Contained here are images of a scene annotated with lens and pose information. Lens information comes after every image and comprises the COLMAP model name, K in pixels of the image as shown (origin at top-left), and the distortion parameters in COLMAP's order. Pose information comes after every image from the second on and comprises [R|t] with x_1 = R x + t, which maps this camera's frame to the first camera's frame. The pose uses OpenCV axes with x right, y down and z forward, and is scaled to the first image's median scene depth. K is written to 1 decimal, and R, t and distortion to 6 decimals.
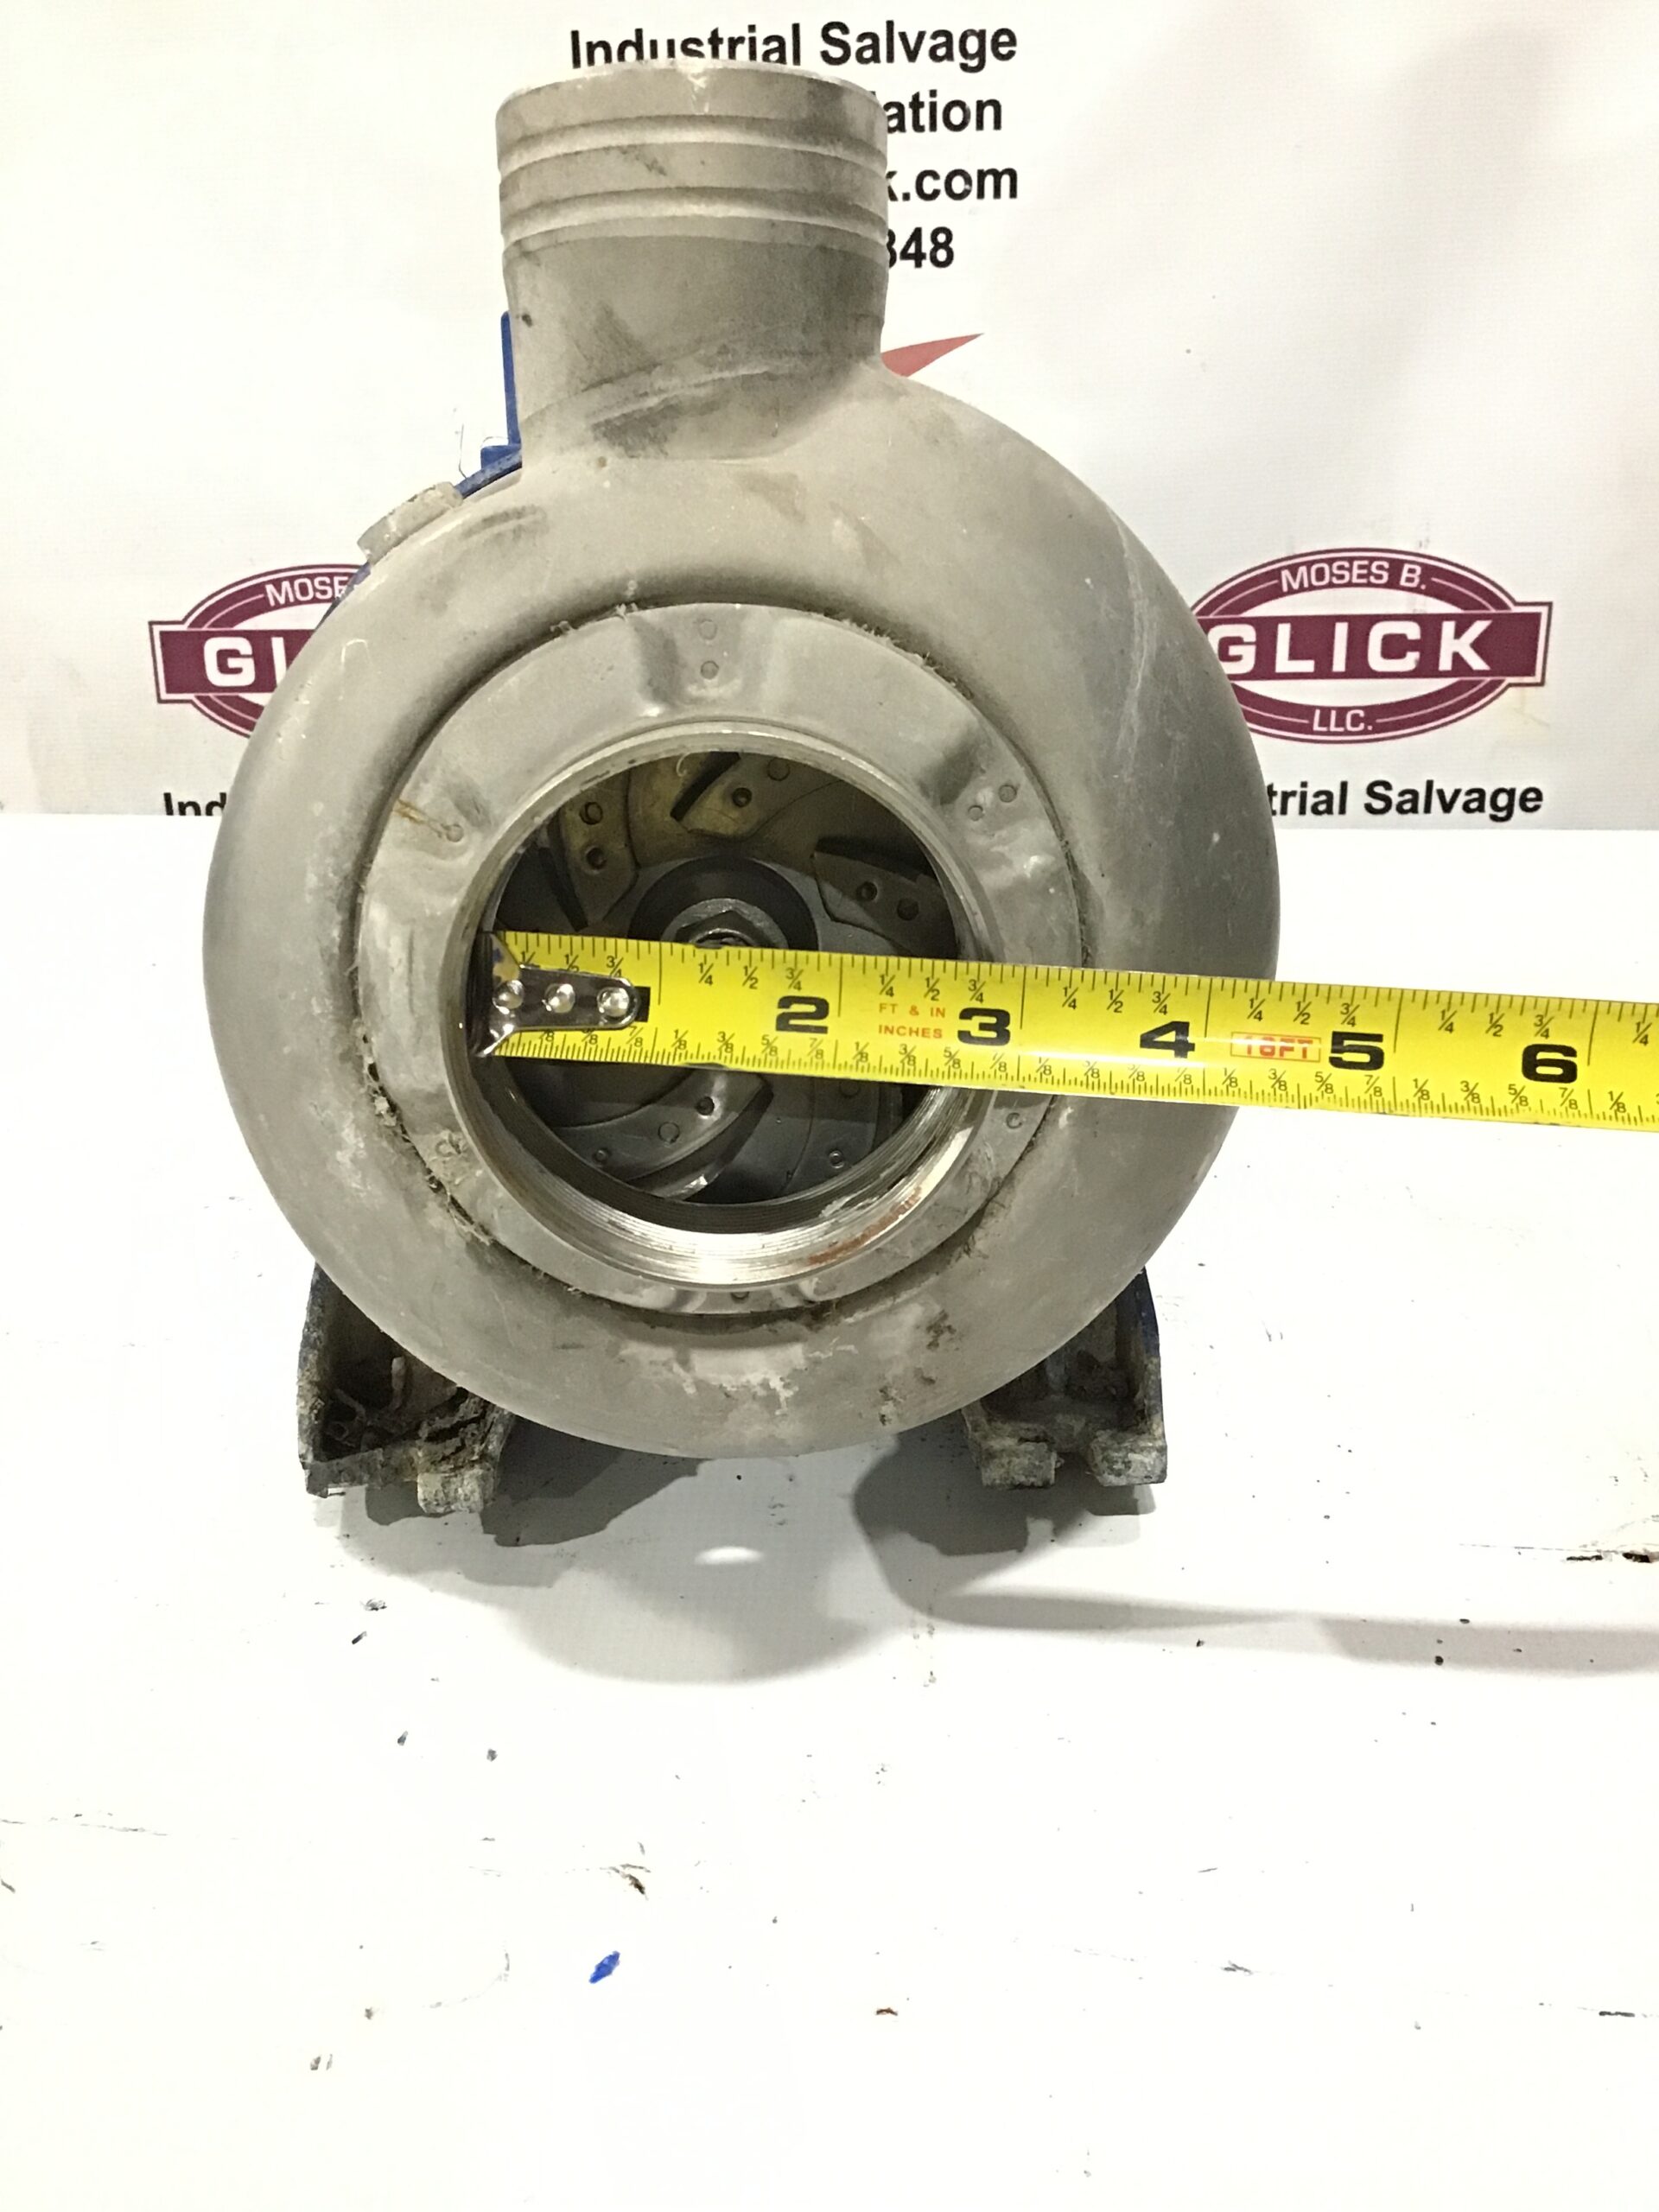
lens RADIAL K [[2008.4, 0, 829.5], [0, 2008.4, 1106.0], [0, 0, 1]] dist [0.137872, -0.312890]
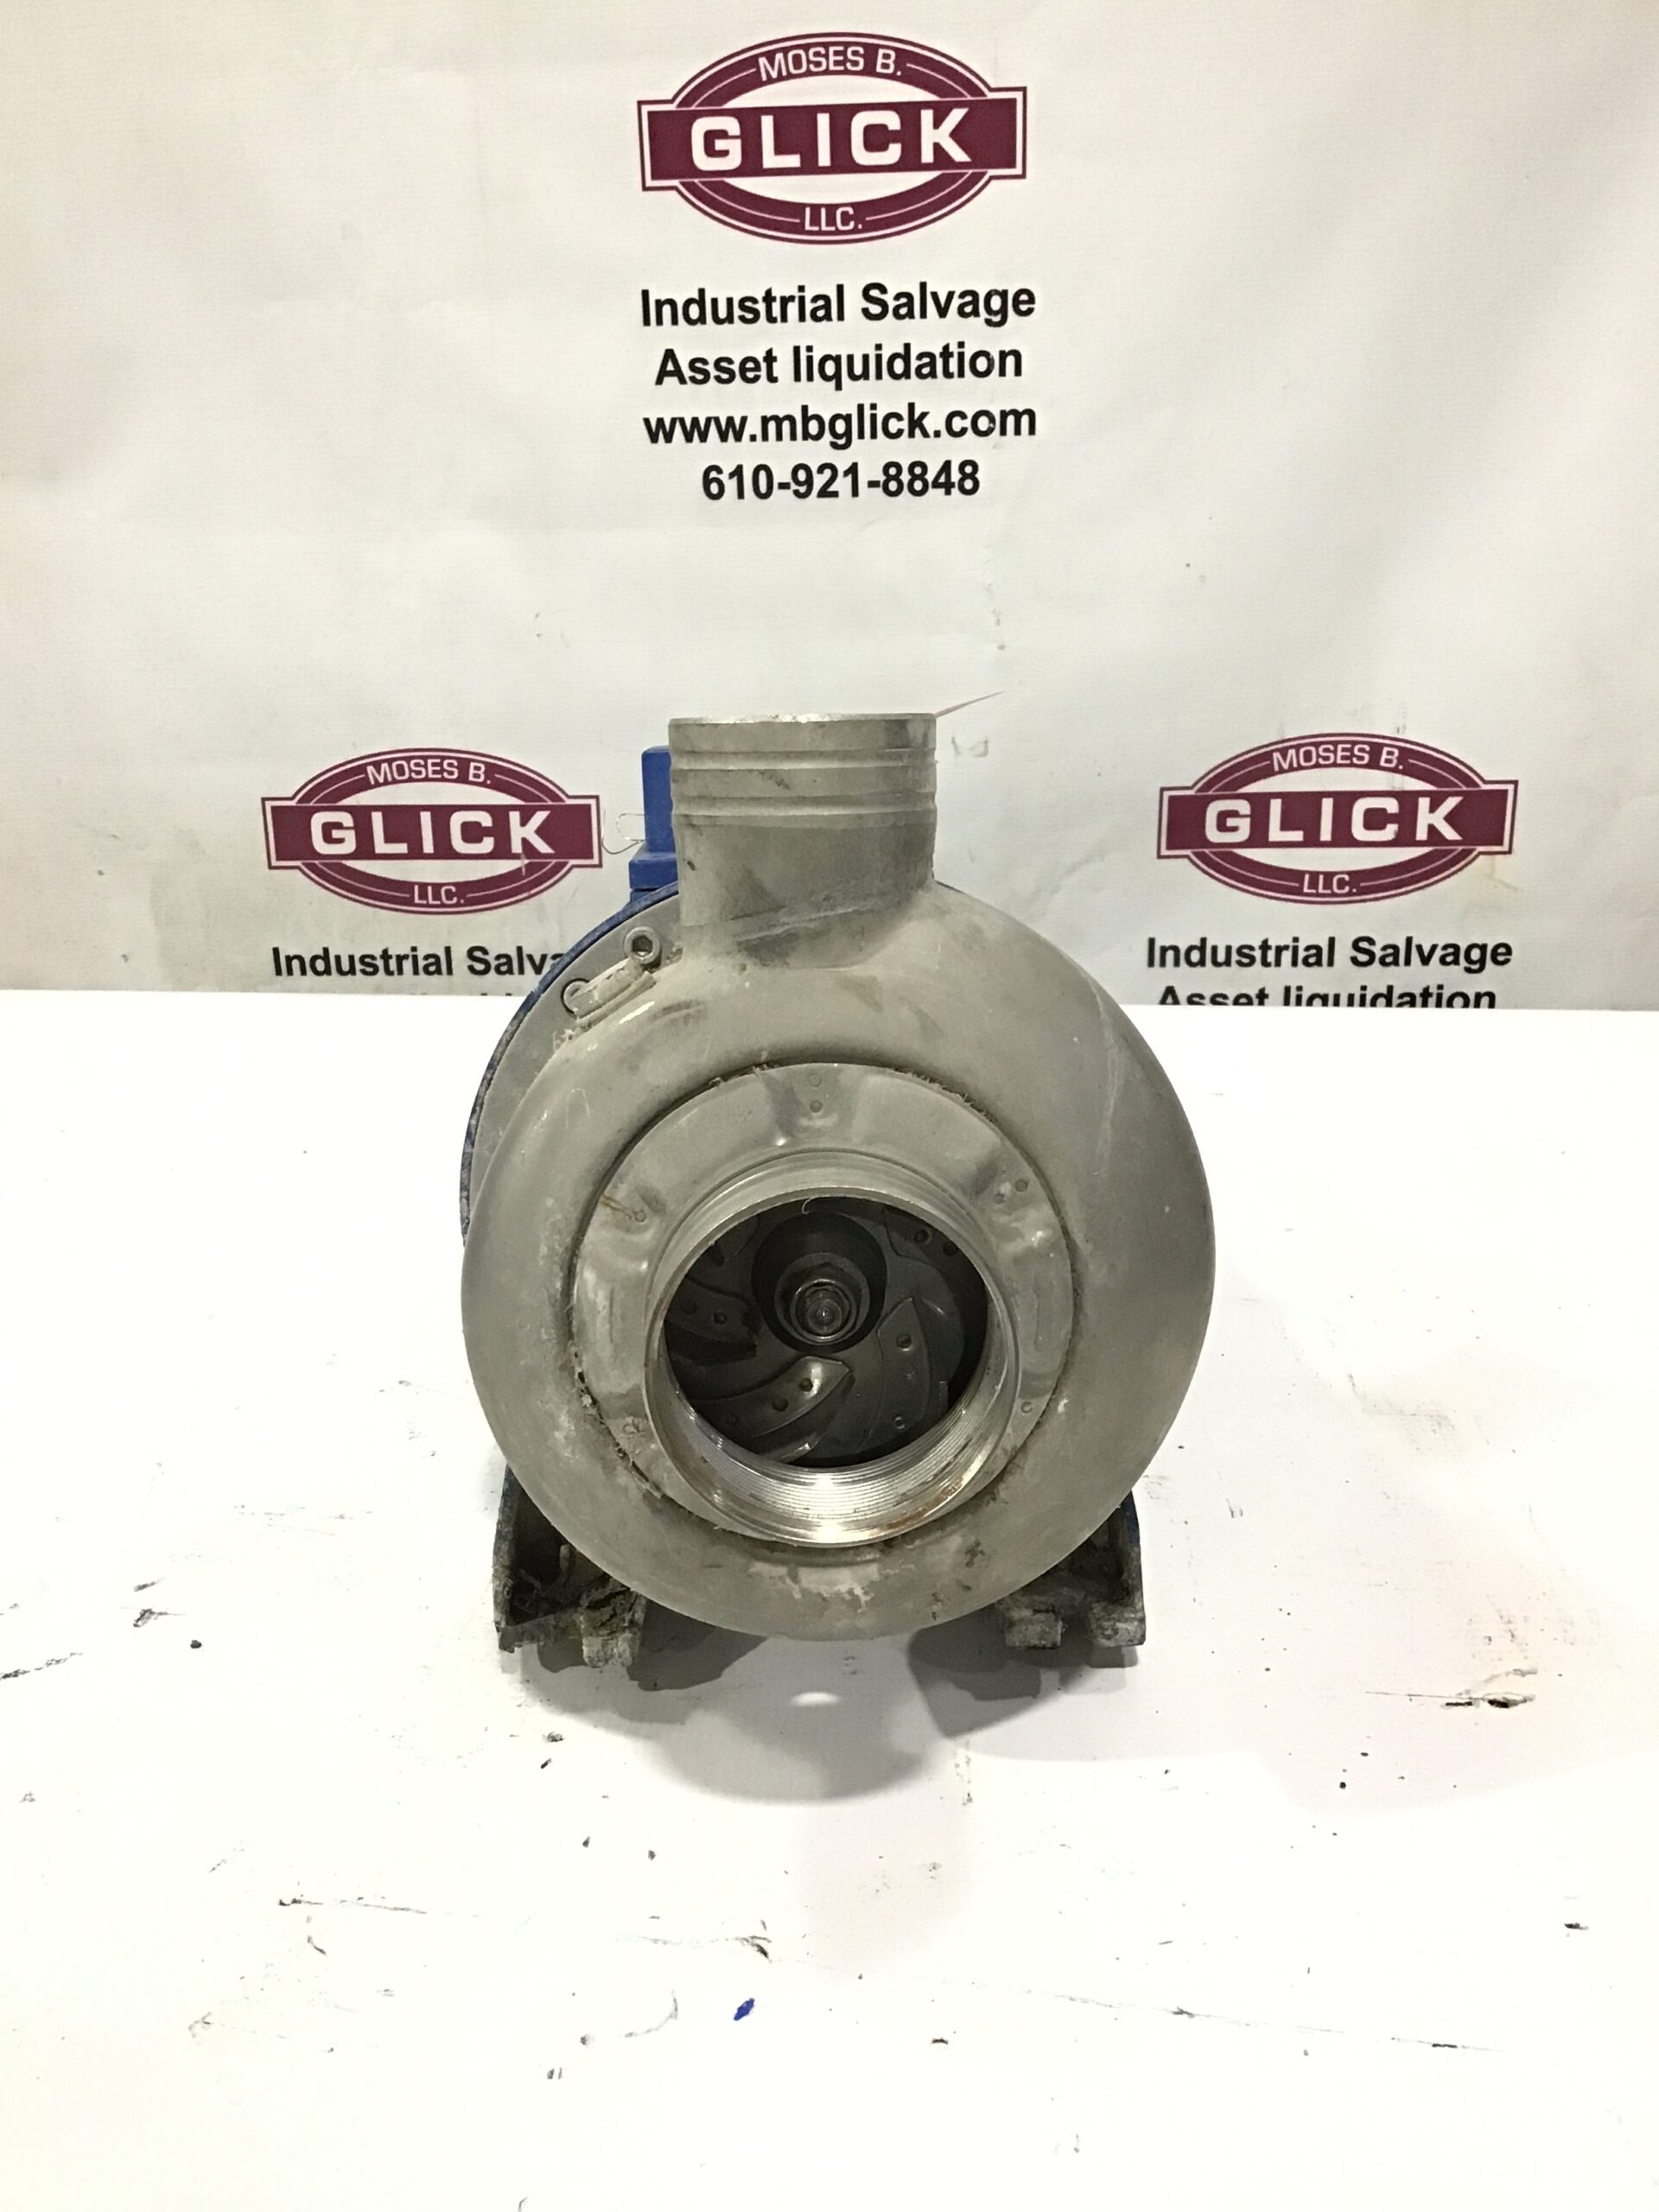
lens RADIAL K [[1992.9, 0, 829.5], [0, 1992.9, 1106.0], [0, 0, 1]] dist [0.133131, -0.296008]
pose [[0.999913, -0.000630, -0.013174, -0.007733], [0.000315, 0.999714, -0.023912, -0.046028], [0.013185, 0.023906, 0.999627, -0.112341]]
